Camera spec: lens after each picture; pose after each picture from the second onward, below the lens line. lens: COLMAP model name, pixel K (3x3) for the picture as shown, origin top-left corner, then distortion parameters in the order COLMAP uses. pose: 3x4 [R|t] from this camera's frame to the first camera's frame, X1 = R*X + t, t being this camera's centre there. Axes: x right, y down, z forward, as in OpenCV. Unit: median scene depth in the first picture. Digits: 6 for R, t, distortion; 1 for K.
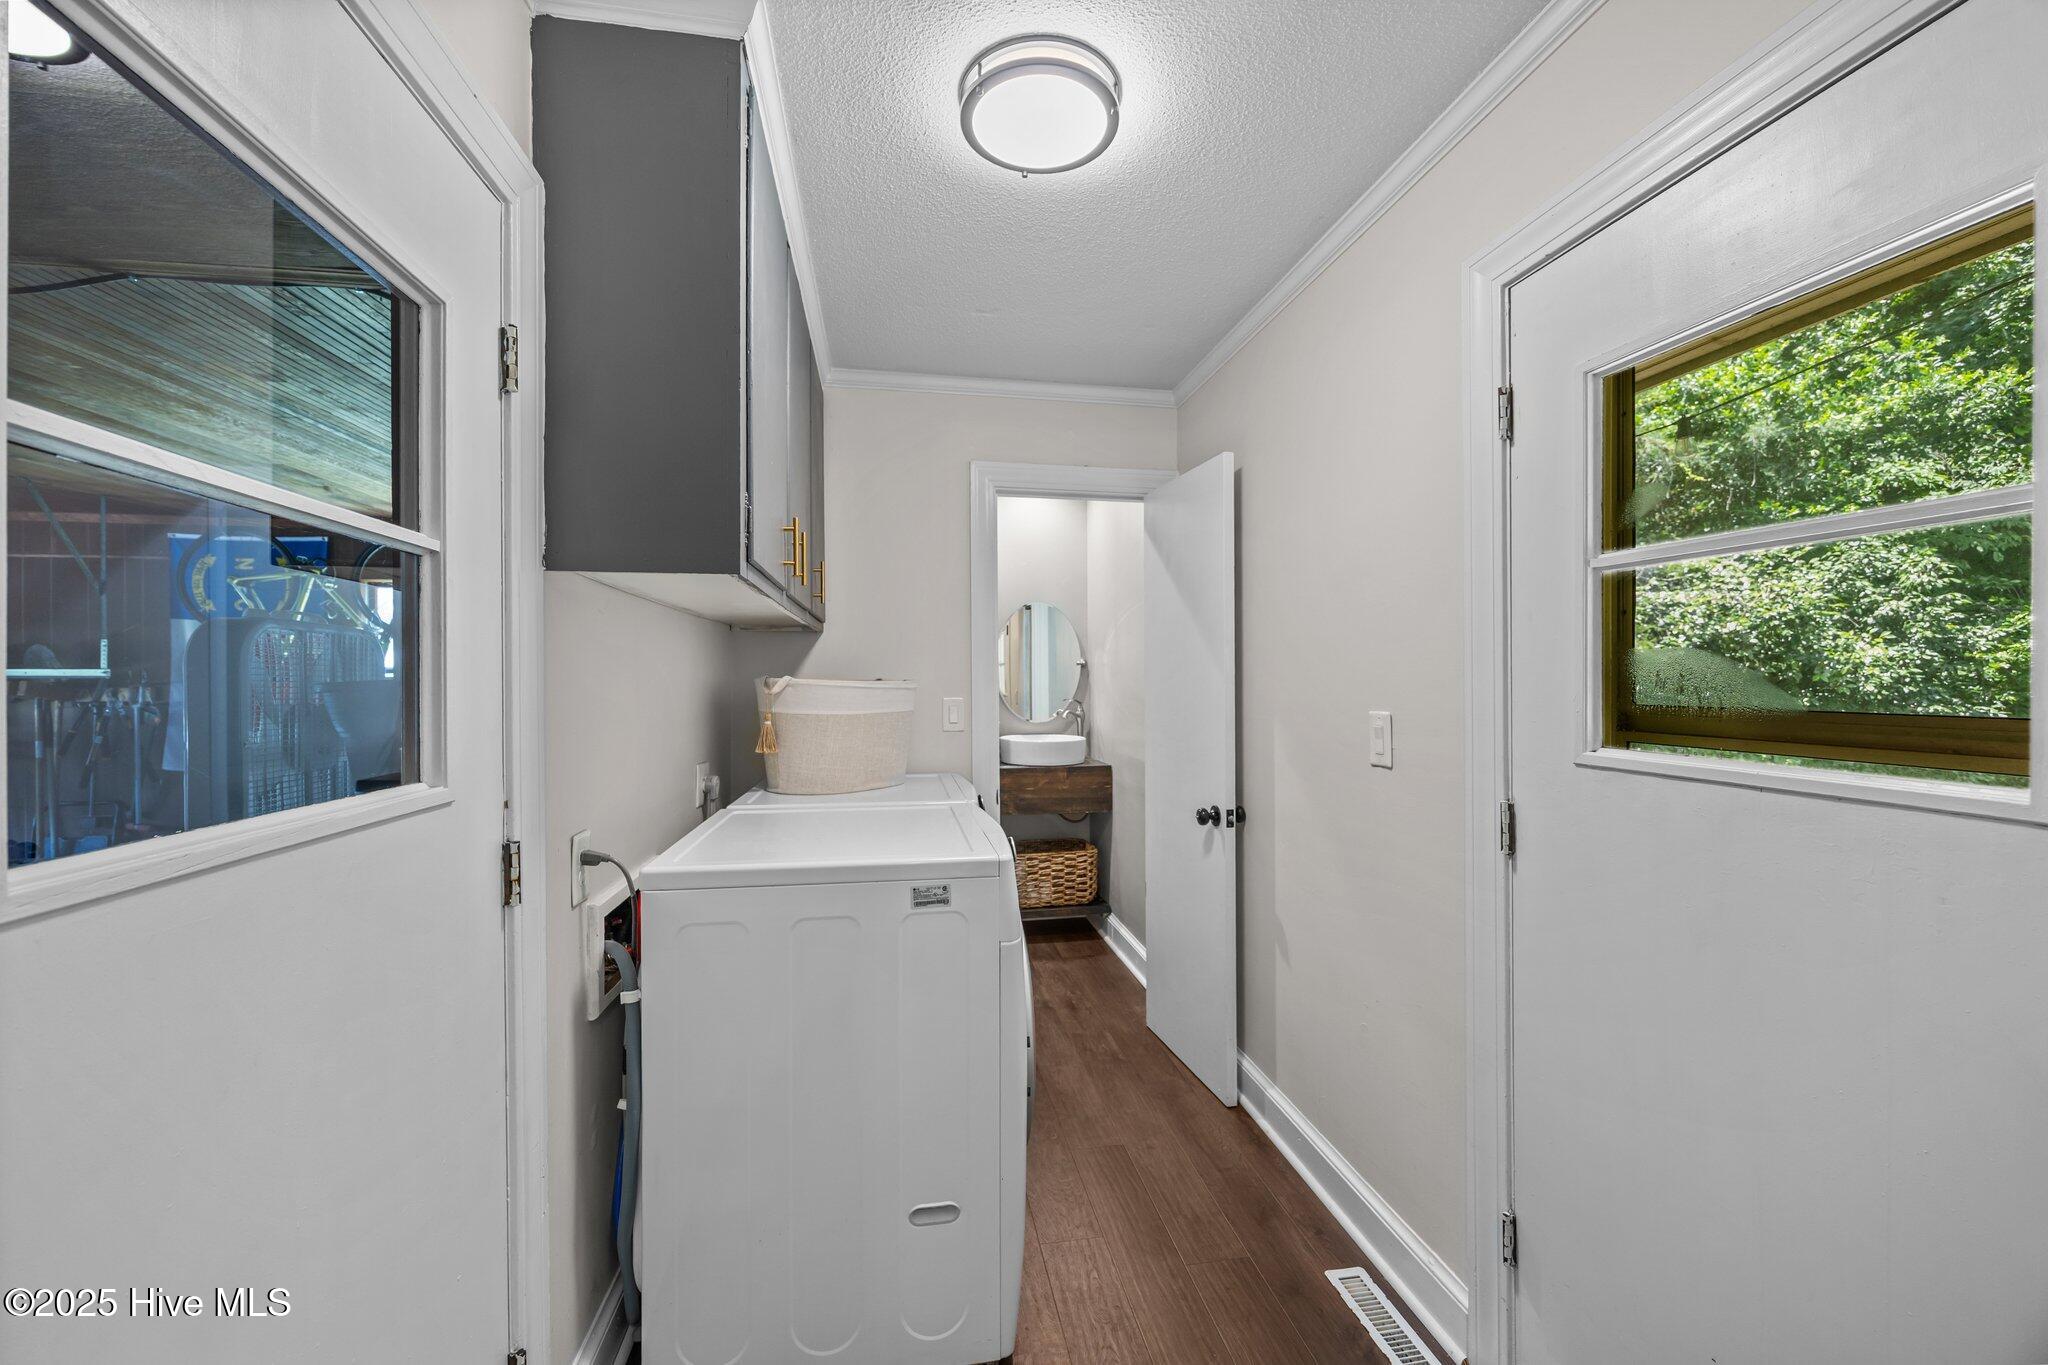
lens RADIAL K [[779.5, 0, 1022.0], [0, 779.5, 682.6], [0, 0, 1]] dist [-0.006695, 0.000528]
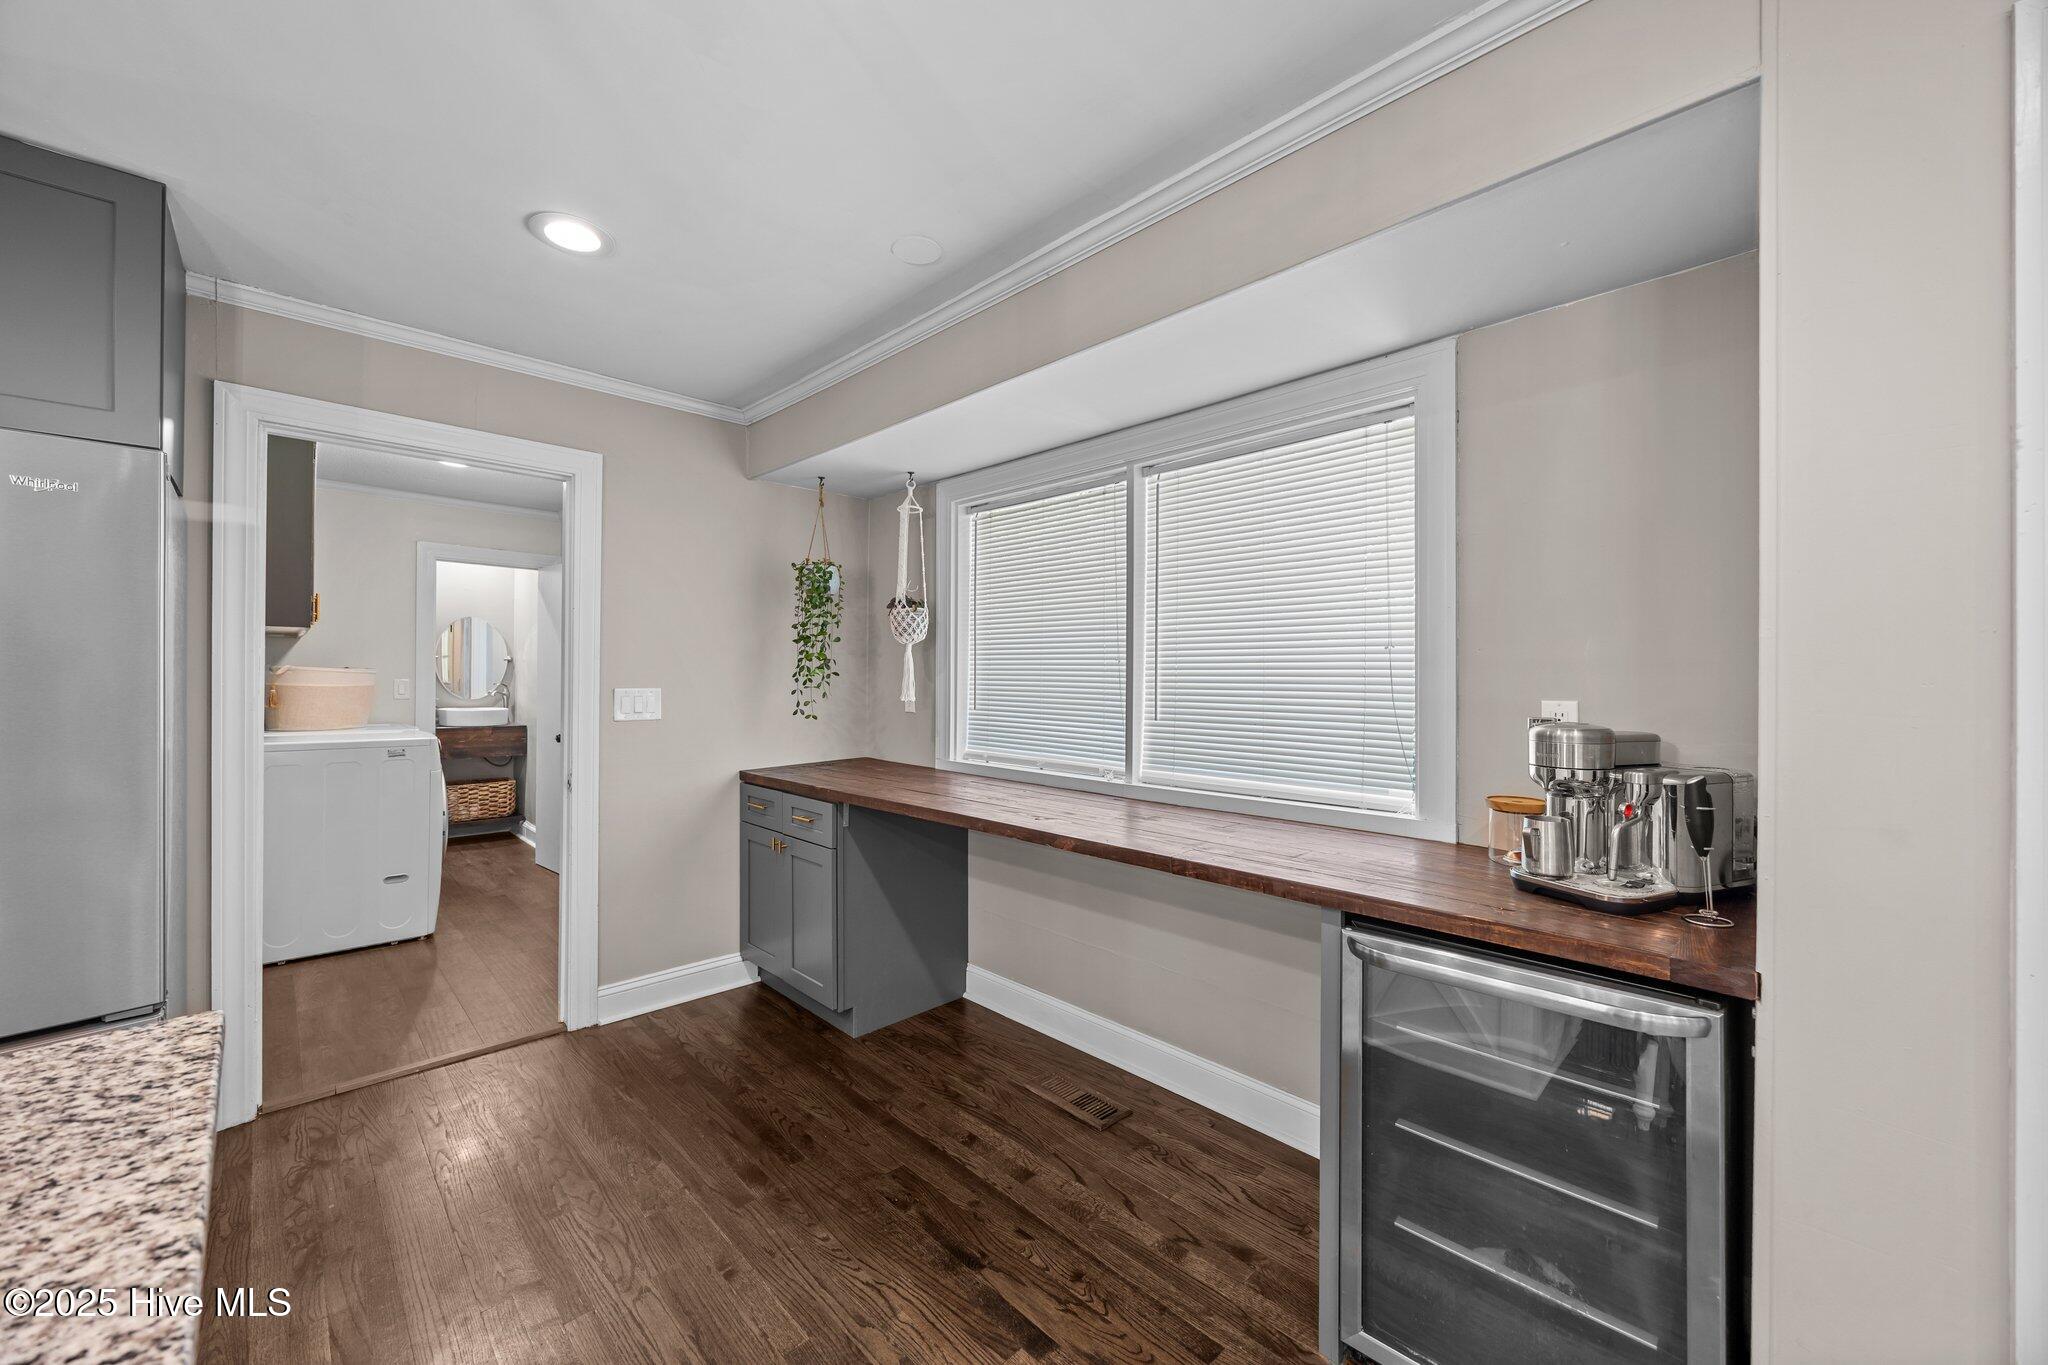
lens RADIAL K [[779.5, 0, 1030.9], [0, 779.5, 670.8], [0, 0, 1]] dist [-0.006695, 0.000528]
pose [[0.818479, 0.014552, 0.574352, 0.044759], [-0.010640, 0.999892, -0.010172, 0.001504], [-0.574438, 0.002214, 0.818545, -0.848983]]
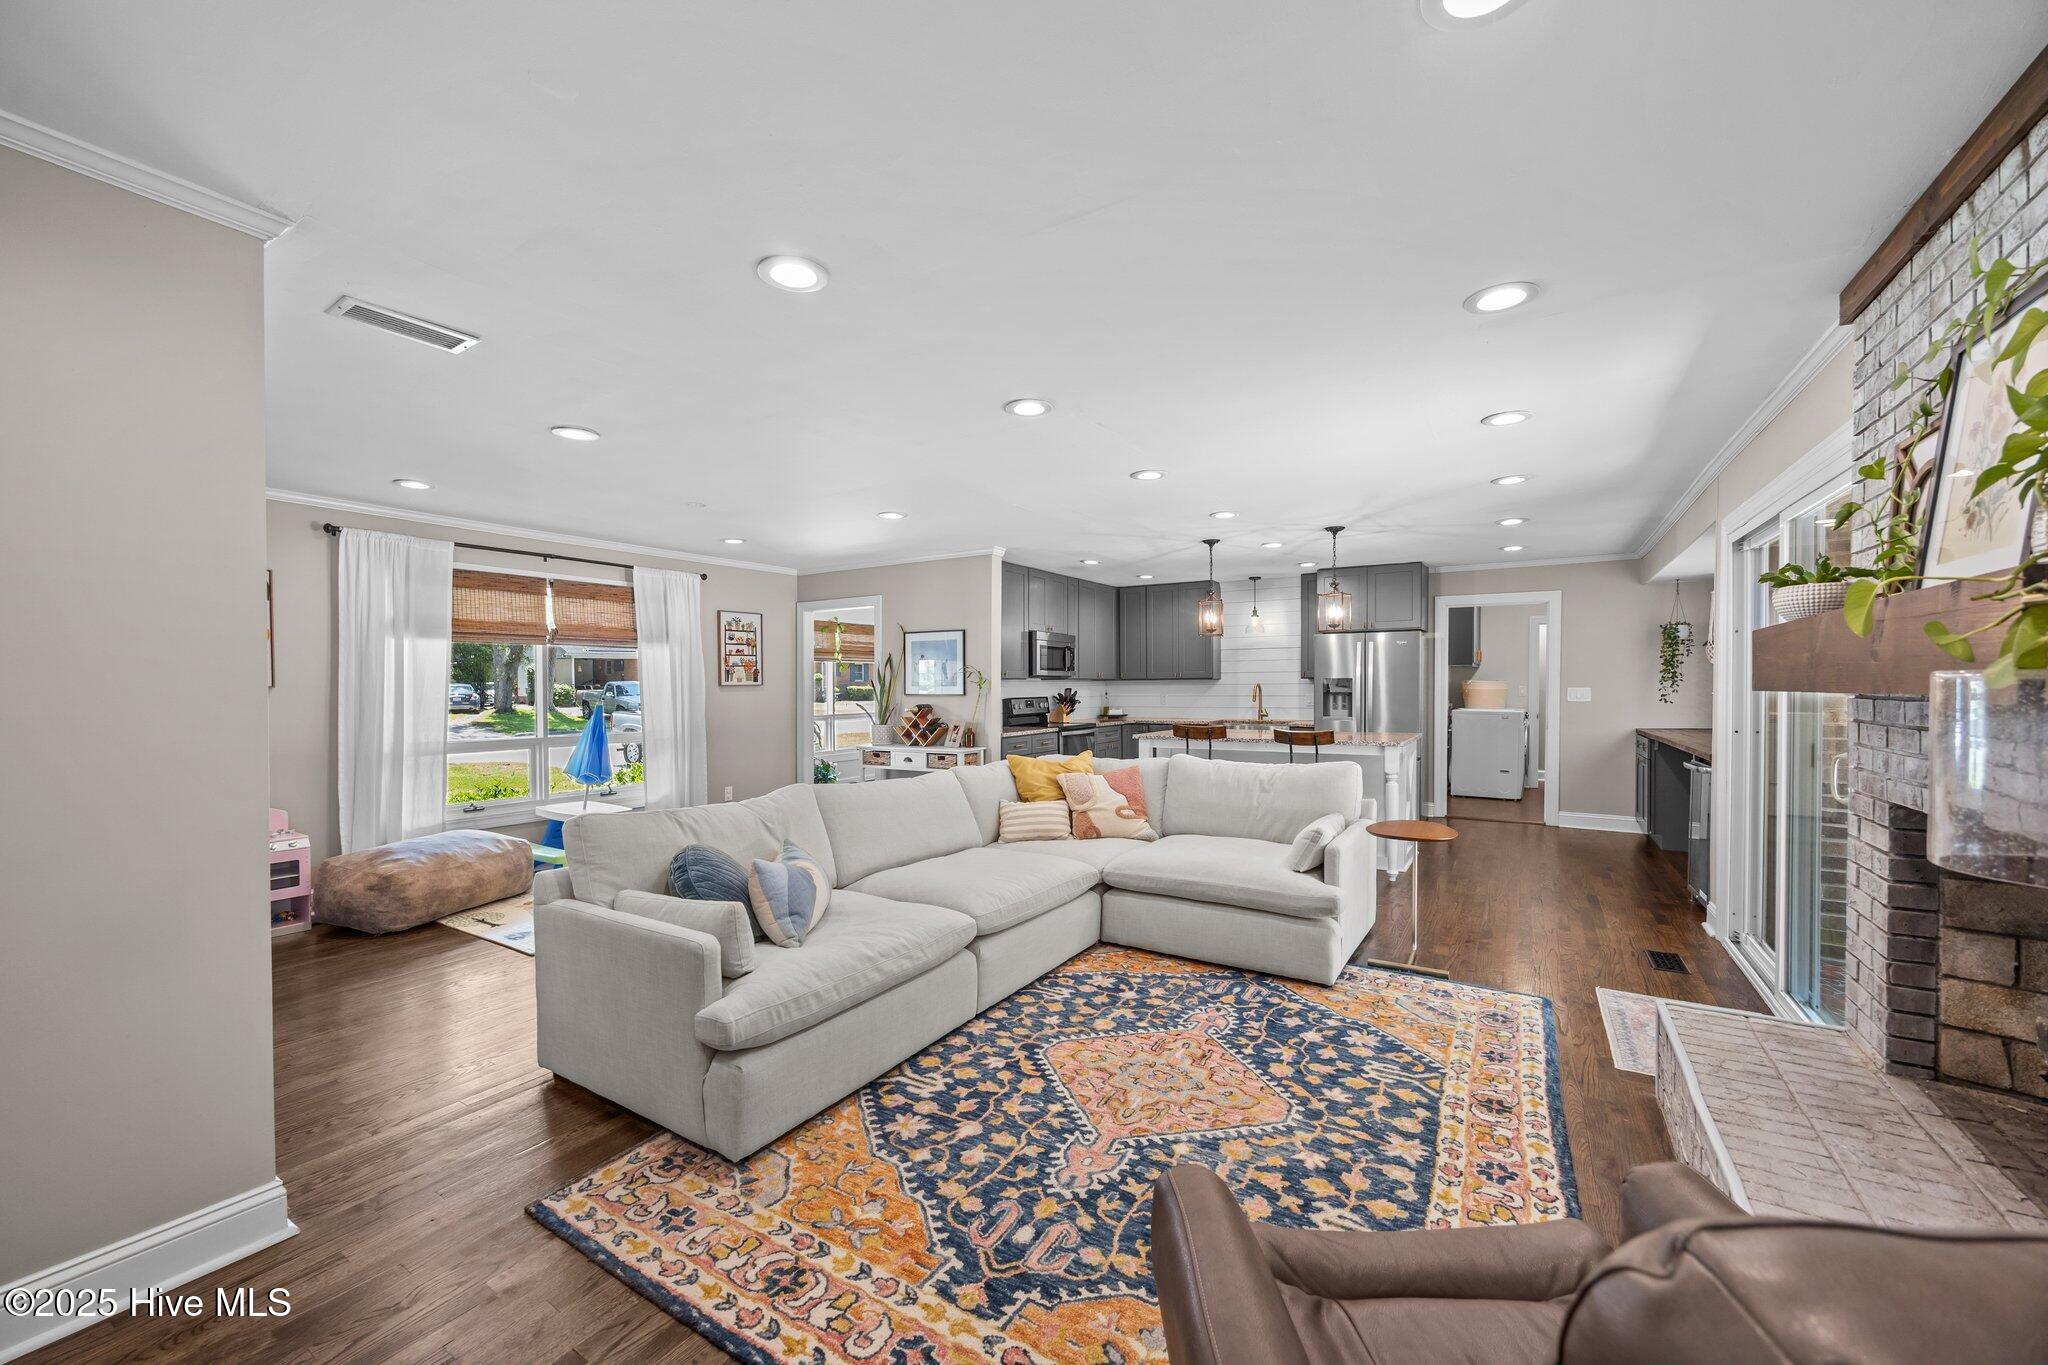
lens RADIAL K [[779.5, 0, 1024.2], [0, 779.5, 687.6], [0, 0, 1]] dist [-0.006695, 0.000528]
pose [[0.740082, 0.010871, -0.672429, 0.921269], [-0.007616, 0.999941, 0.007784, 0.022026], [0.672474, -0.000640, 0.740121, -3.879550]]
